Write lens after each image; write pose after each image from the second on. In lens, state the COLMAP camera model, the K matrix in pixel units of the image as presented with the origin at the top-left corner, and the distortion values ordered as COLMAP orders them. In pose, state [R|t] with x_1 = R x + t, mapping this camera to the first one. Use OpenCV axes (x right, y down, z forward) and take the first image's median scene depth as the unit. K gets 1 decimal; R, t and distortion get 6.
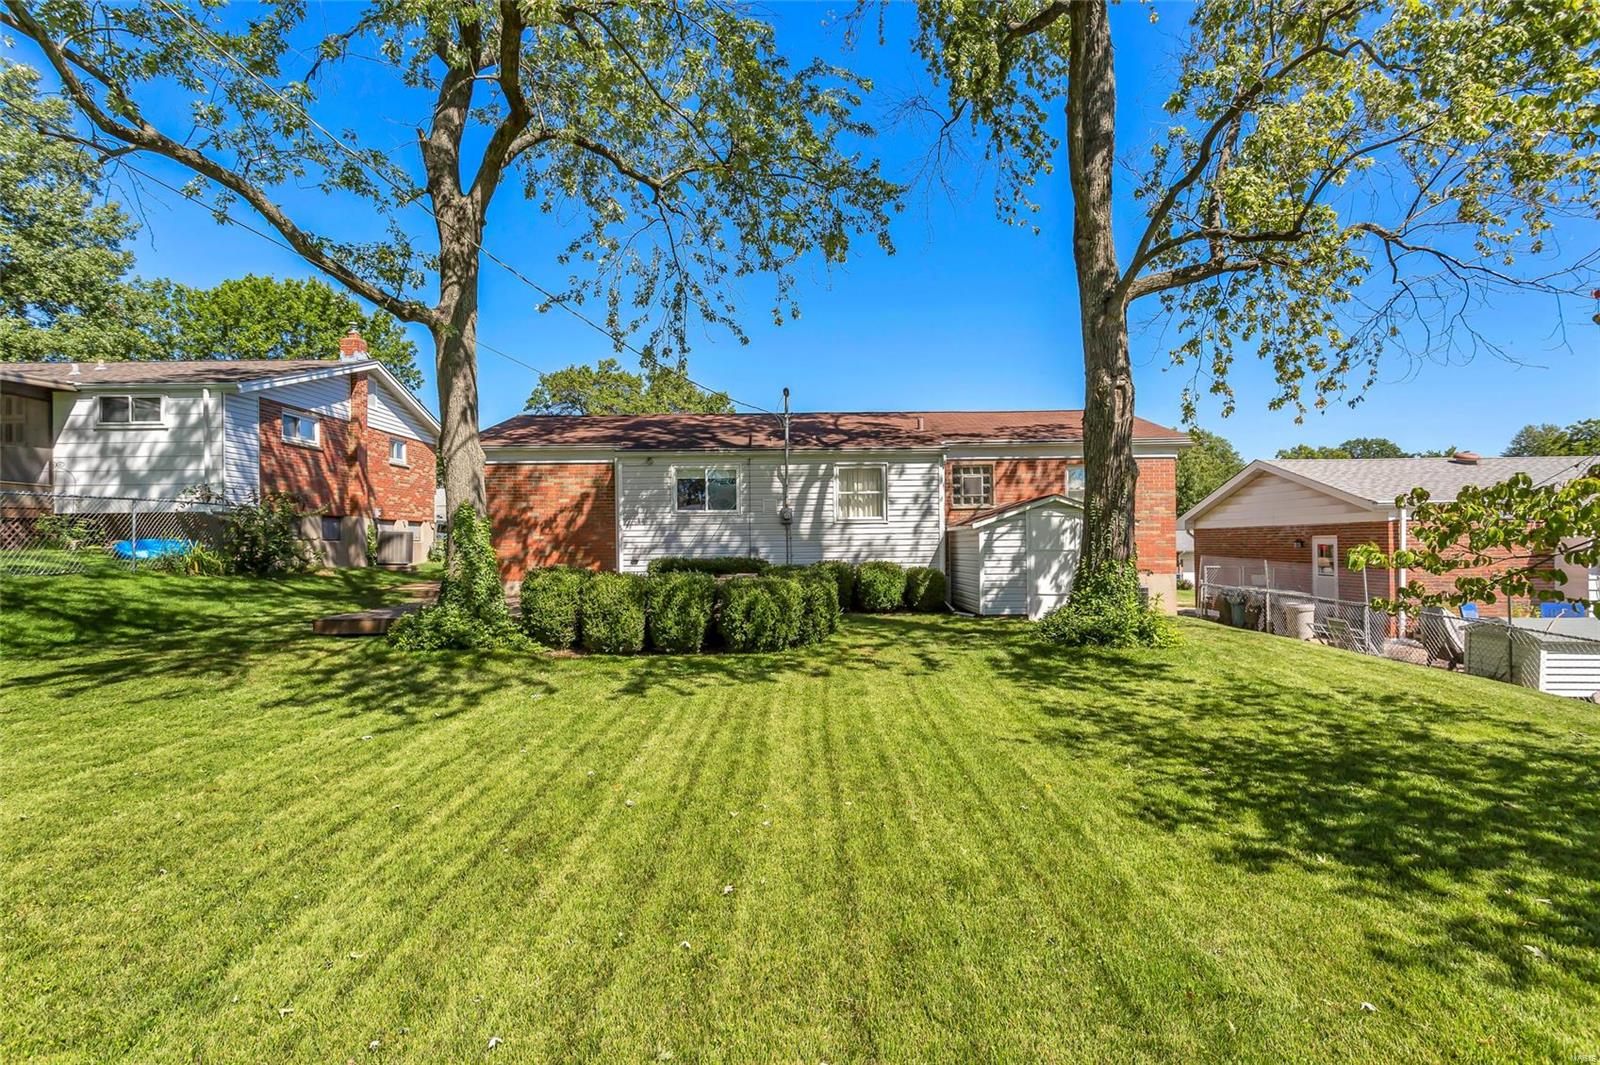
lens RADIAL K [[778.6, 0, 802.4], [0, 778.6, 534.5], [0, 0, 1]] dist [-0.001487, 0.001707]
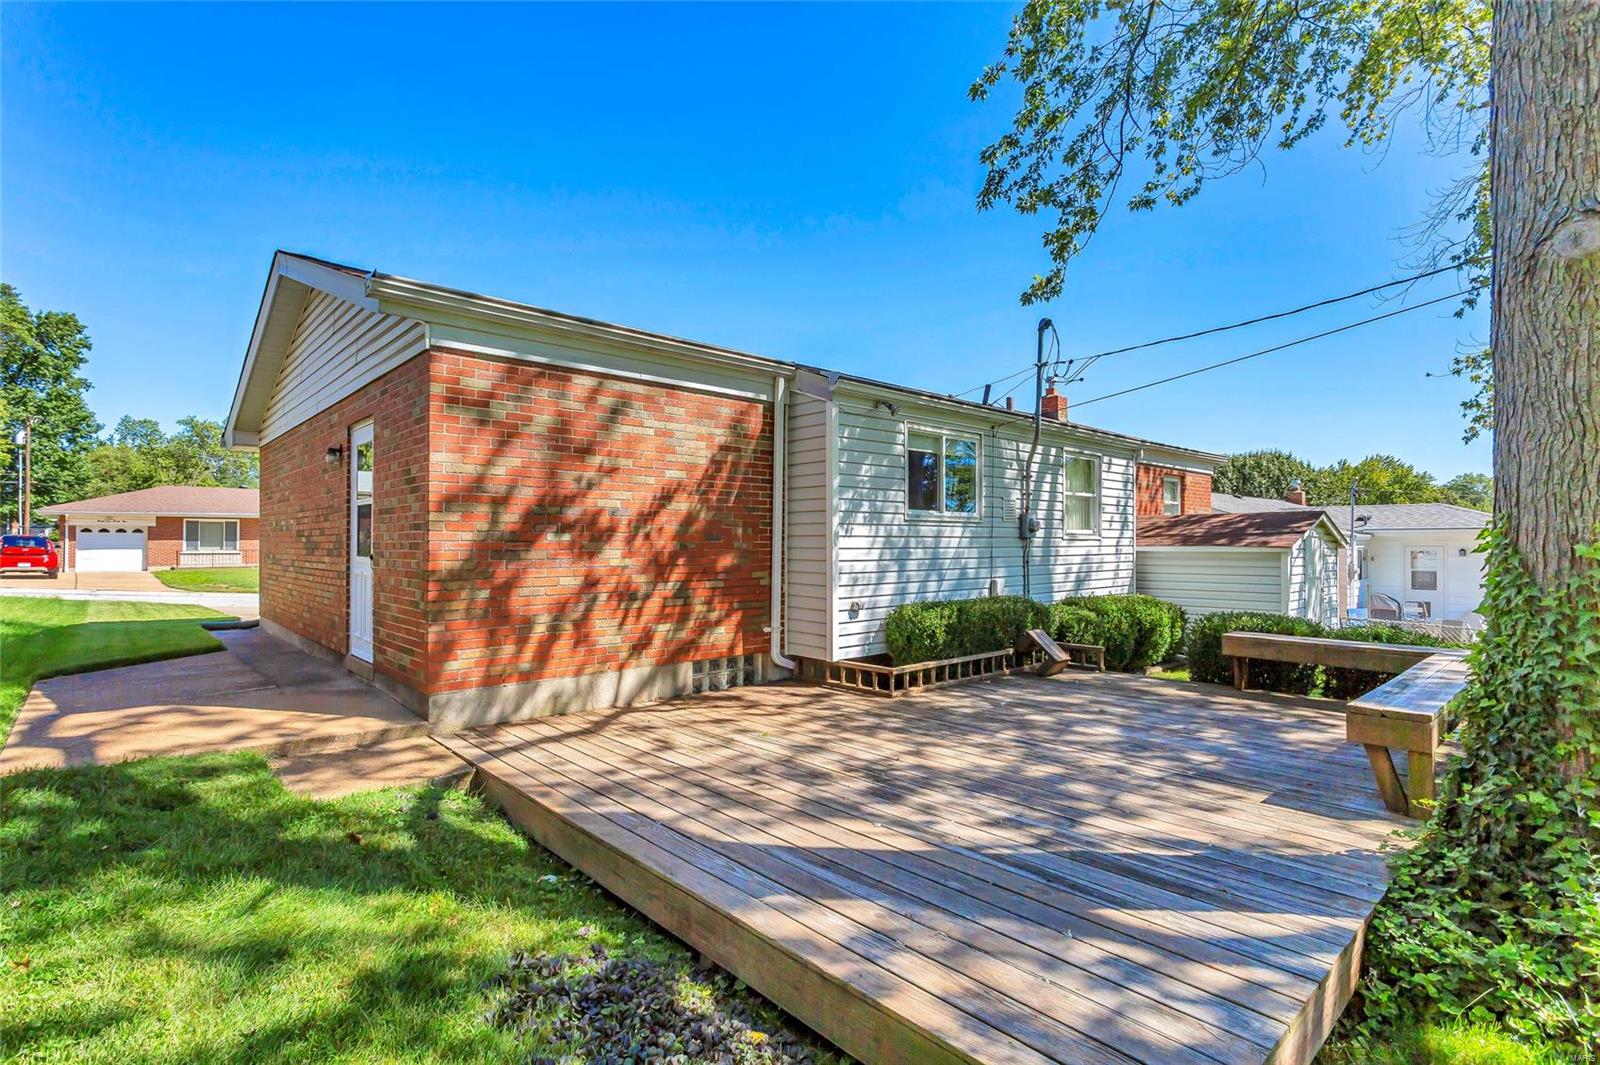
lens RADIAL K [[778.6, 0, 798.4], [0, 778.6, 537.6], [0, 0, 1]] dist [-0.001487, 0.001707]
pose [[0.729760, 0.016346, 0.683508, -0.570605], [-0.017968, 0.999827, -0.004727, -0.008282], [-0.683468, -0.008831, 0.729927, 0.673059]]
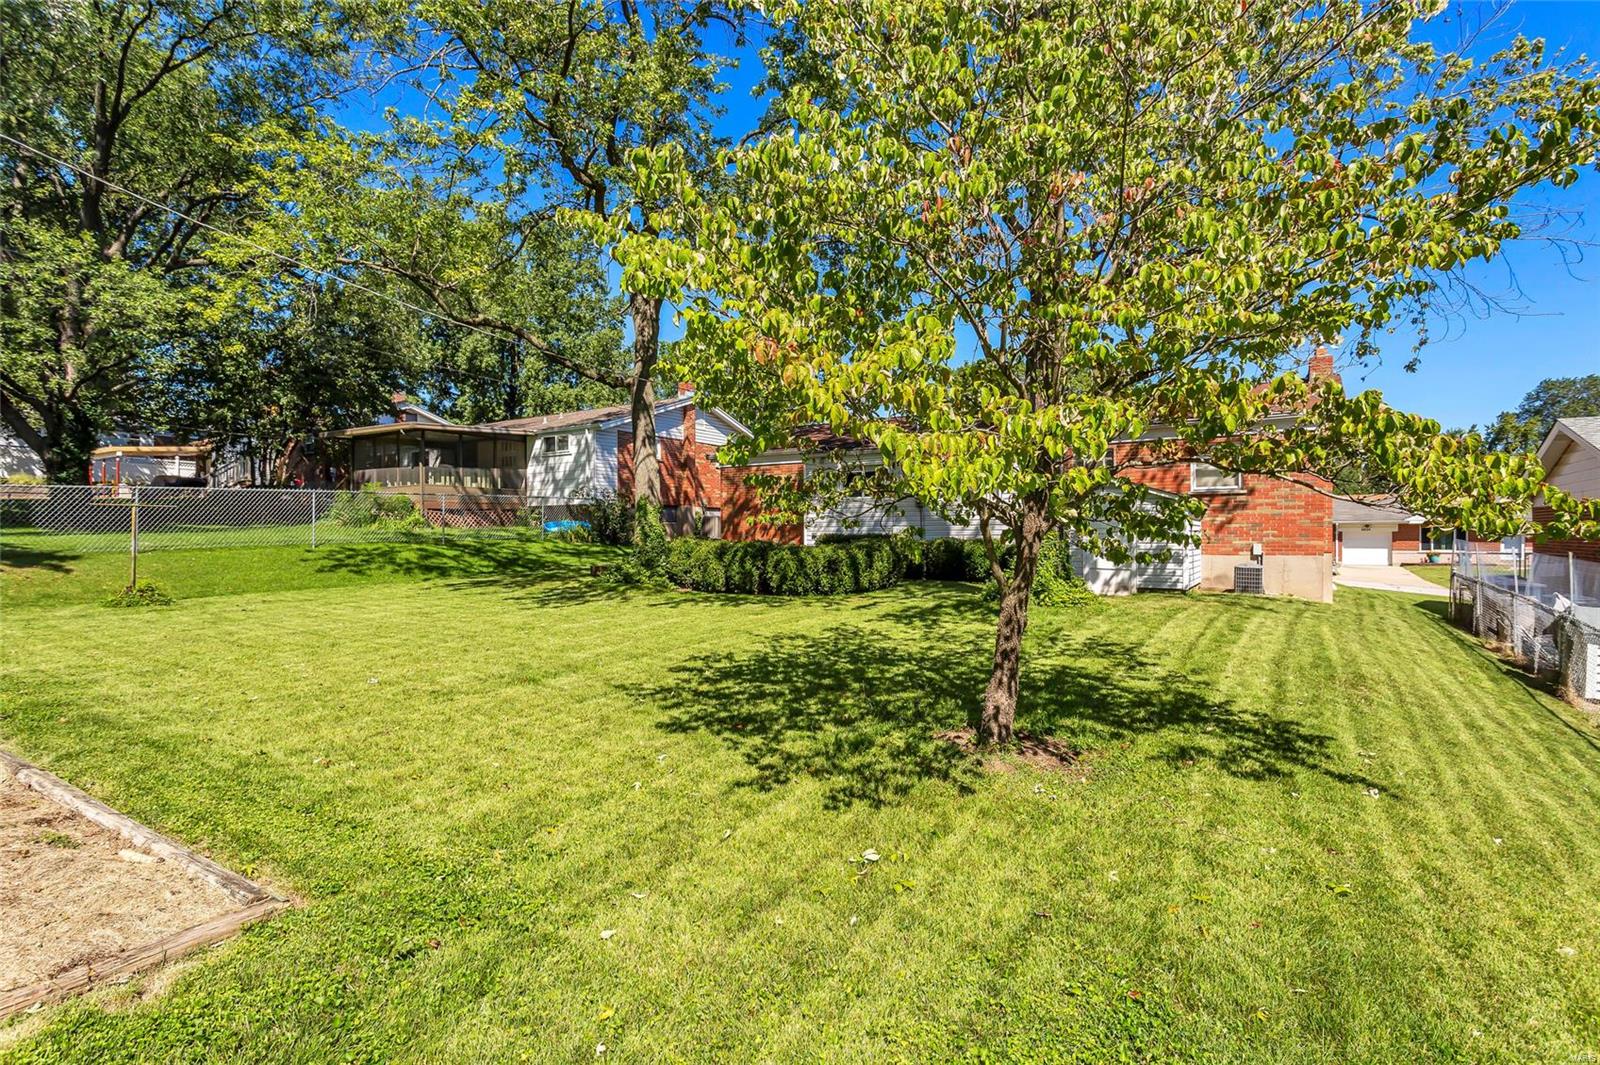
lens RADIAL K [[778.6, 0, 783.6], [0, 778.6, 532.4], [0, 0, 1]] dist [-0.001487, 0.001707]
pose [[0.832750, 0.005011, -0.553626, 0.477031], [0.002935, 0.999905, 0.013466, 0.009591], [0.553641, -0.012839, 0.832657, -0.131891]]
